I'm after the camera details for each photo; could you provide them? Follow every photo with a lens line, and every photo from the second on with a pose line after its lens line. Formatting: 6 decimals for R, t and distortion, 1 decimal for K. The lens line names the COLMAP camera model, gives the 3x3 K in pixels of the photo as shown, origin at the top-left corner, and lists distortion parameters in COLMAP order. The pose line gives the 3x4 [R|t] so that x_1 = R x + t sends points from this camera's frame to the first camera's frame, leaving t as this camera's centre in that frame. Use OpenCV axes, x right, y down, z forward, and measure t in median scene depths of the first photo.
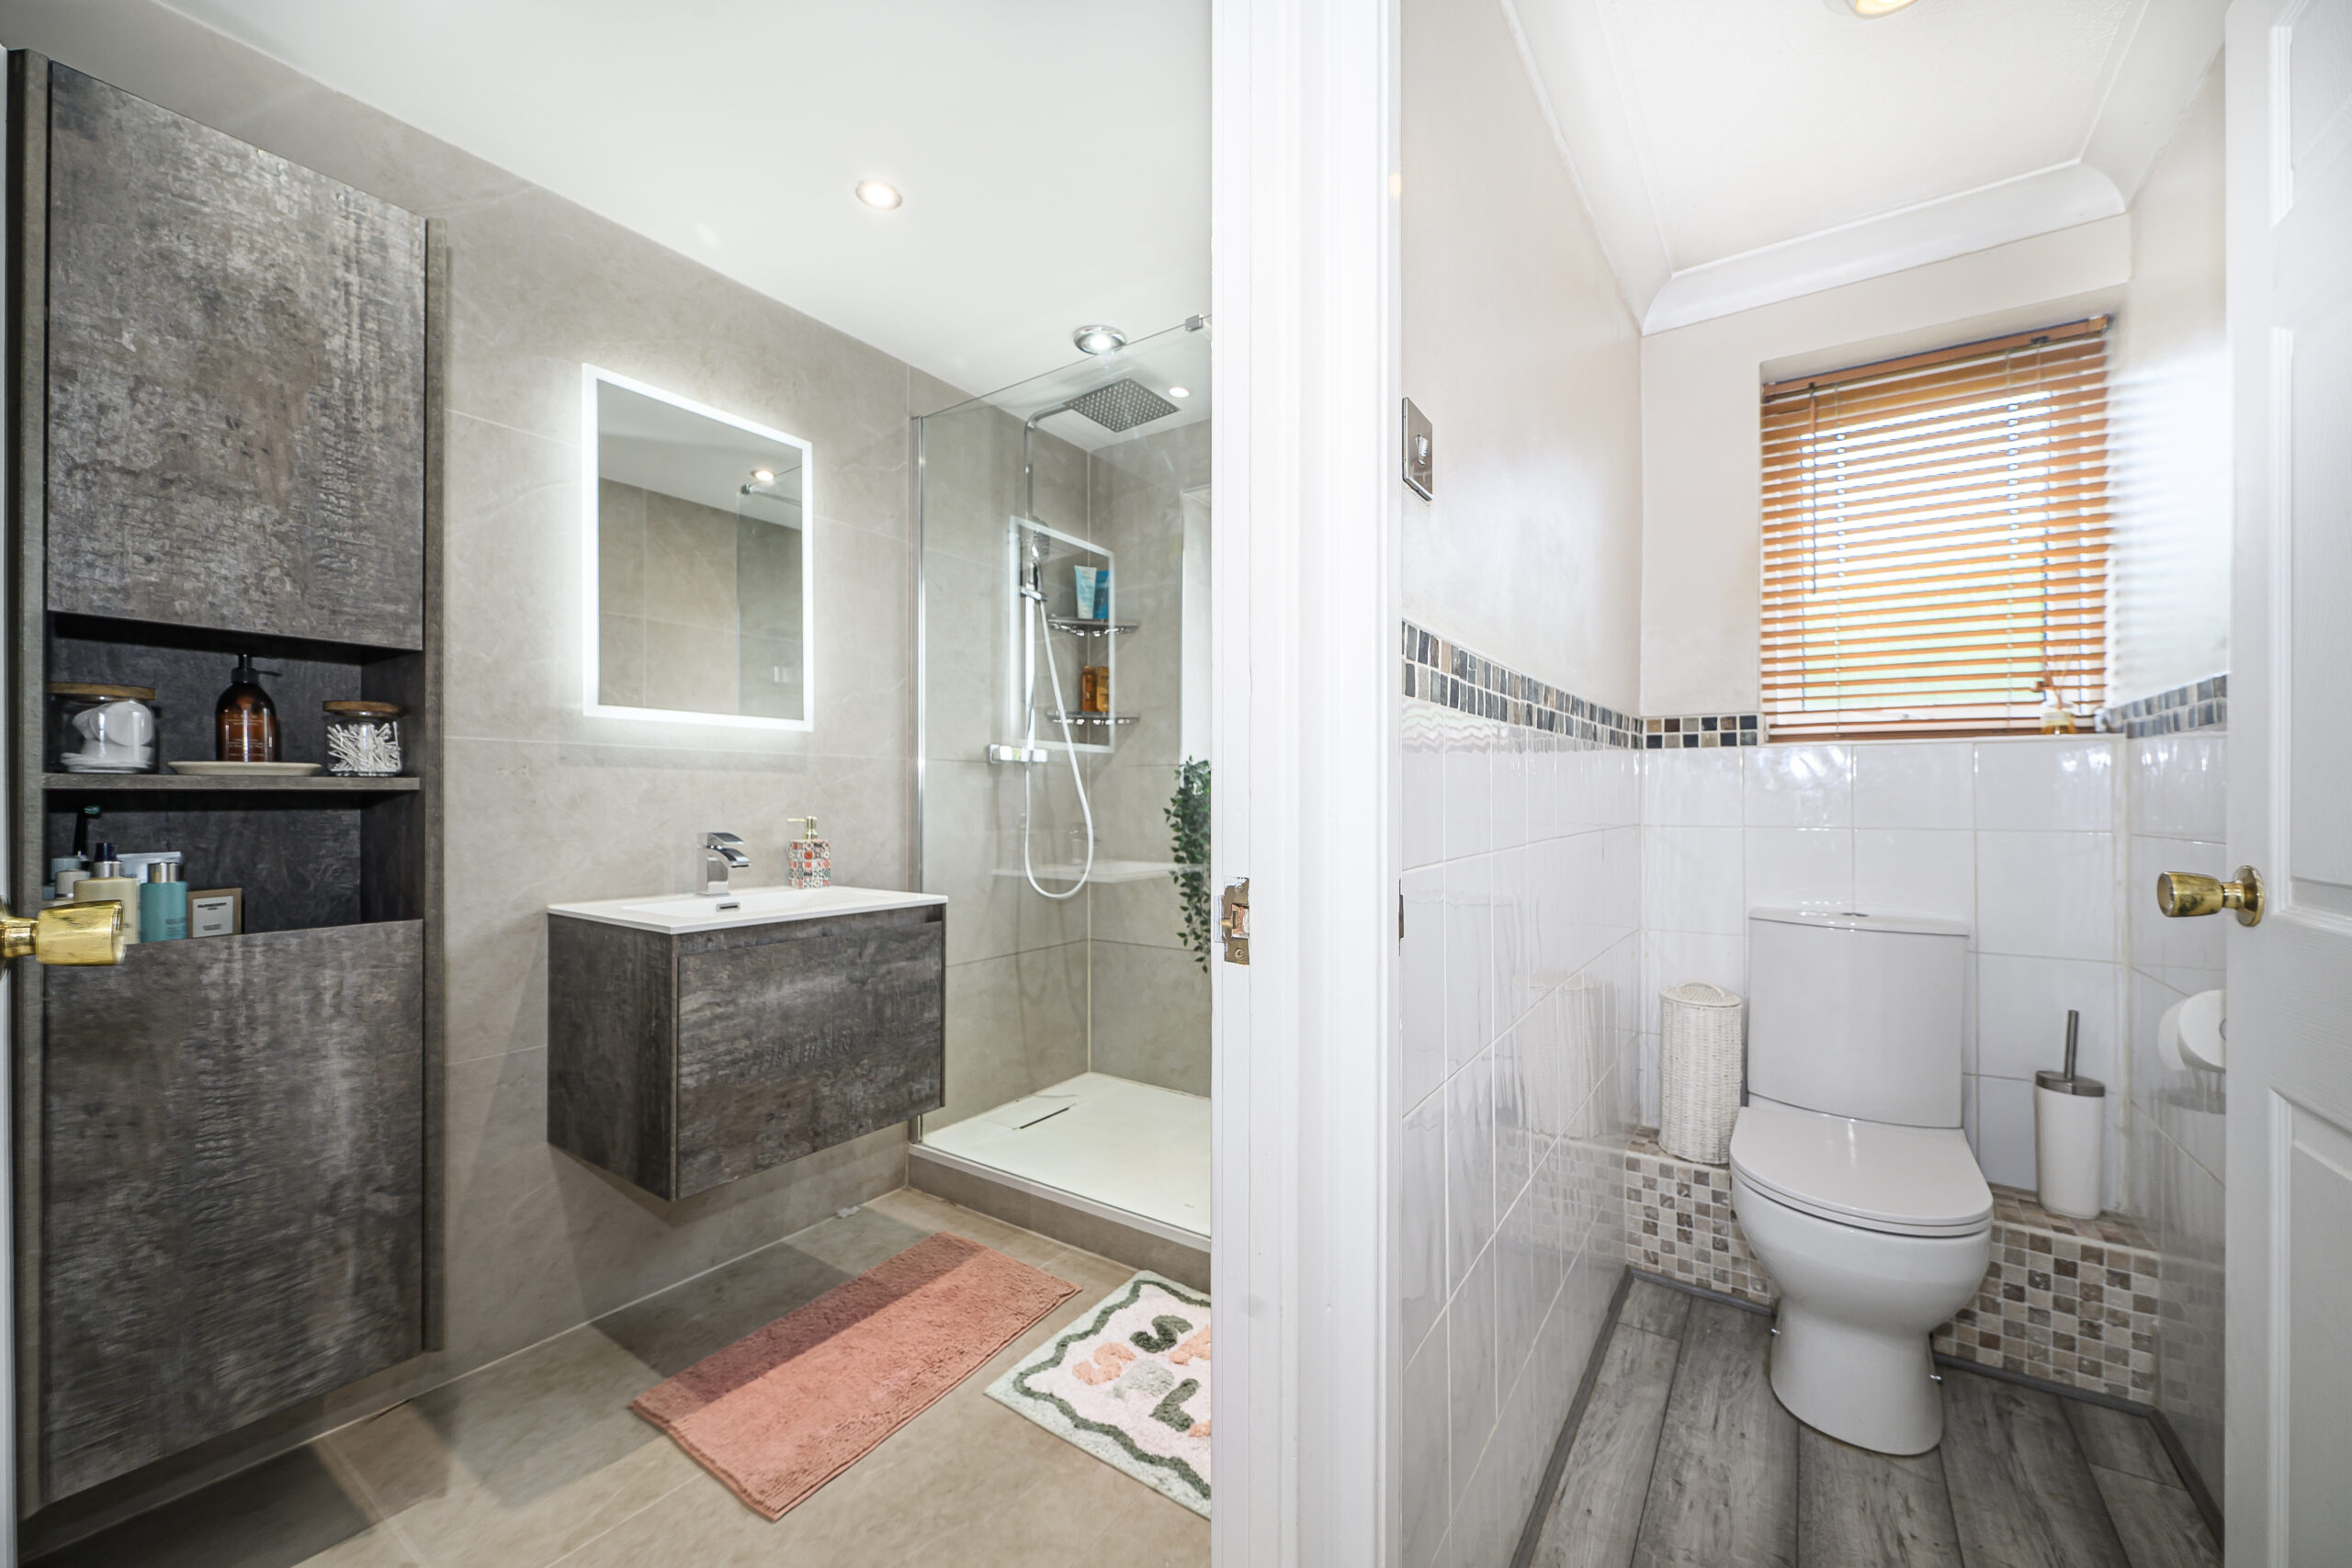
lens RADIAL K [[915.5, 0, 1171.9], [0, 915.5, 792.0], [0, 0, 1]] dist [0.003644, -0.001152]
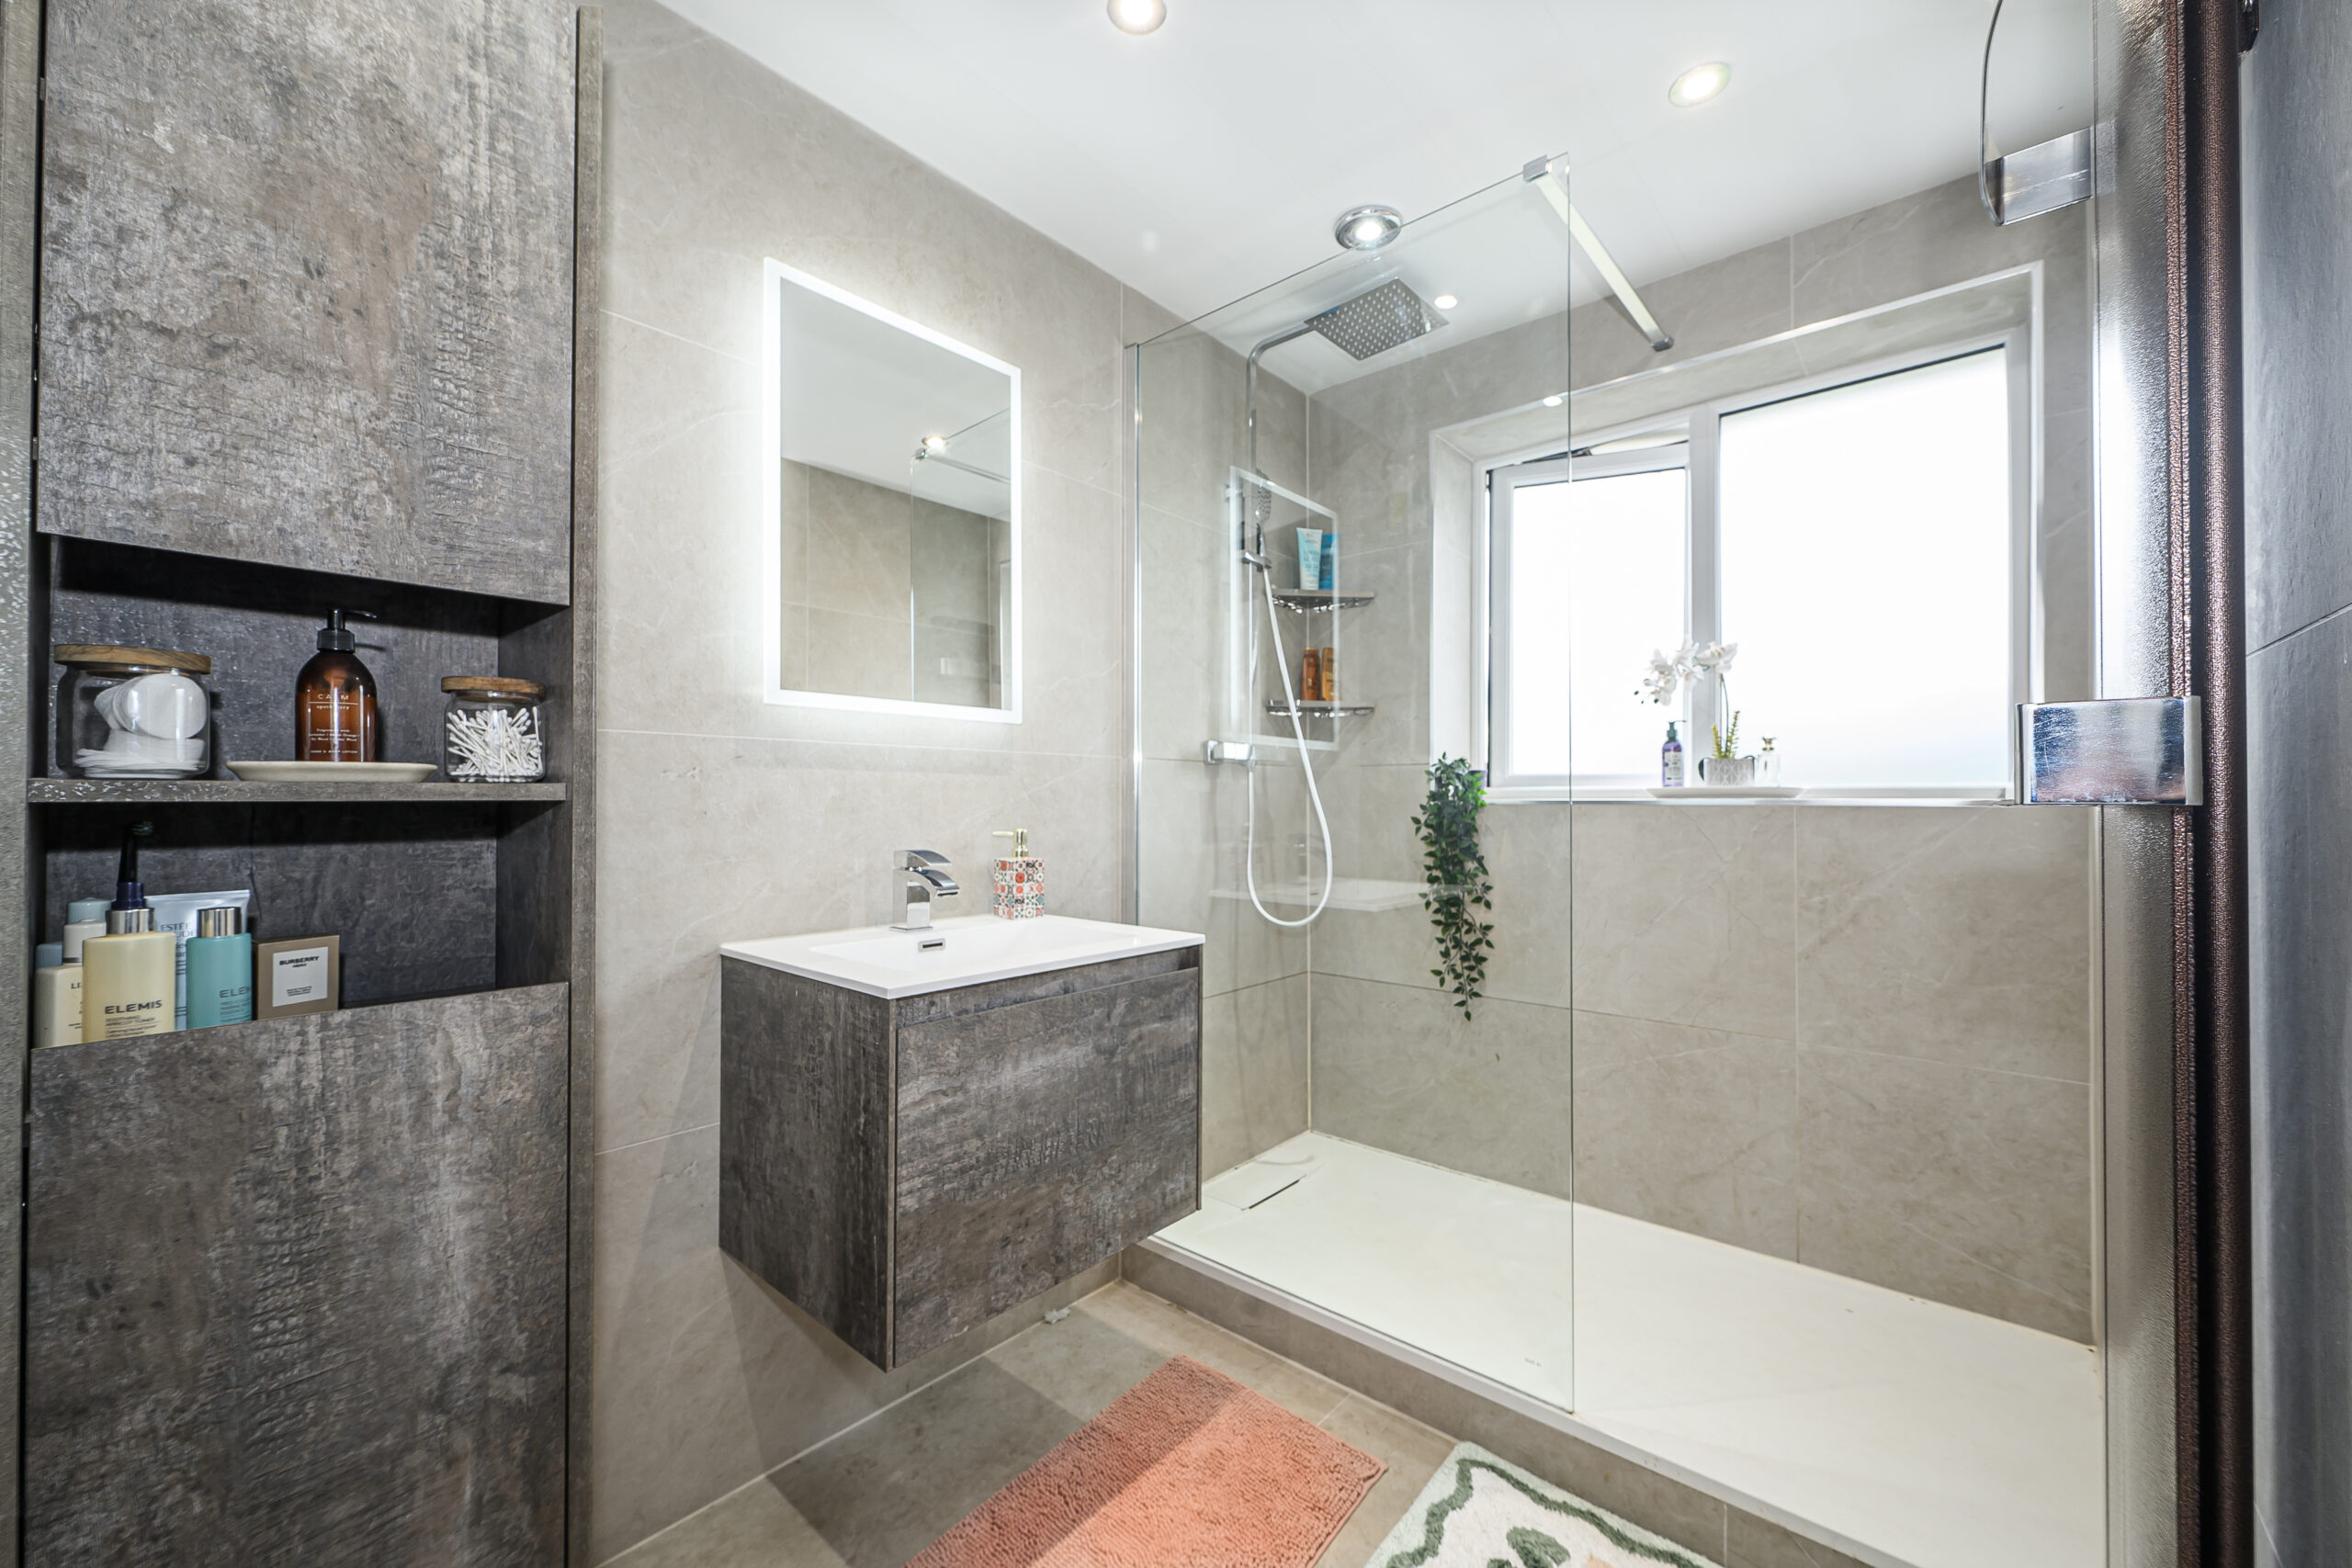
lens RADIAL K [[915.5, 0, 1182.8], [0, 915.5, 785.1], [0, 0, 1]] dist [0.003644, -0.001152]
pose [[0.994144, -0.001510, -0.108052, -0.233069], [0.000539, 0.999959, -0.009008, -0.006625], [0.108061, 0.008897, 0.994104, 0.301620]]
